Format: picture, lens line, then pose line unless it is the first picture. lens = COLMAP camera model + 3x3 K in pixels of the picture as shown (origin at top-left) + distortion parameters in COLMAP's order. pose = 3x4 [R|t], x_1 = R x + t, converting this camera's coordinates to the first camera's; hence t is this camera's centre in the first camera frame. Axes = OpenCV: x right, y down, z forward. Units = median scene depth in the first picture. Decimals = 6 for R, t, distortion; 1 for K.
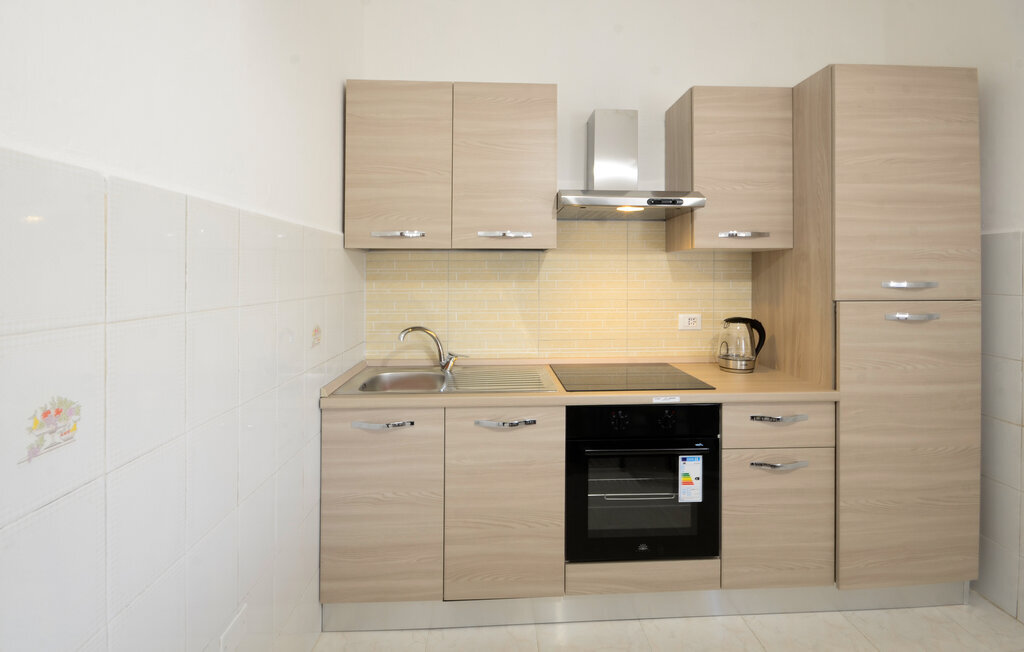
lens RADIAL K [[493.6, 0, 517.9], [0, 493.6, 288.6], [0, 0, 1]] dist [-0.002009, -0.000241]
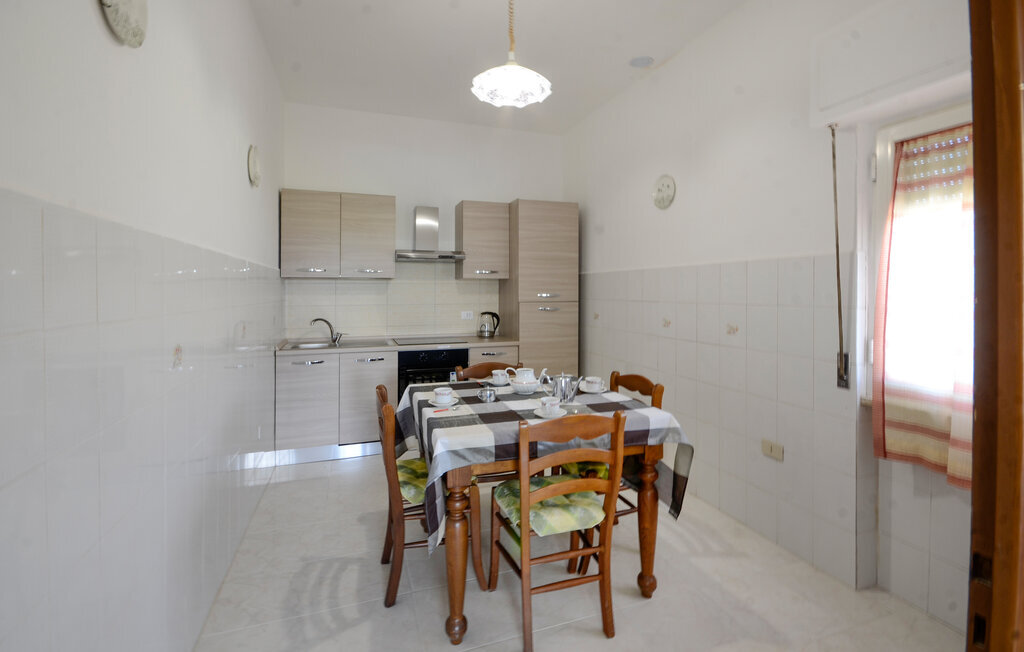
lens RADIAL K [[464.2, 0, 505.1], [0, 464.2, 289.1], [0, 0, 1]] dist [-0.003906, -0.000520]
pose [[0.963451, 0.000353, 0.267883, 0.003208], [0.008440, 0.999463, -0.031671, 0.027518], [-0.267750, 0.032774, 0.962931, -0.938052]]
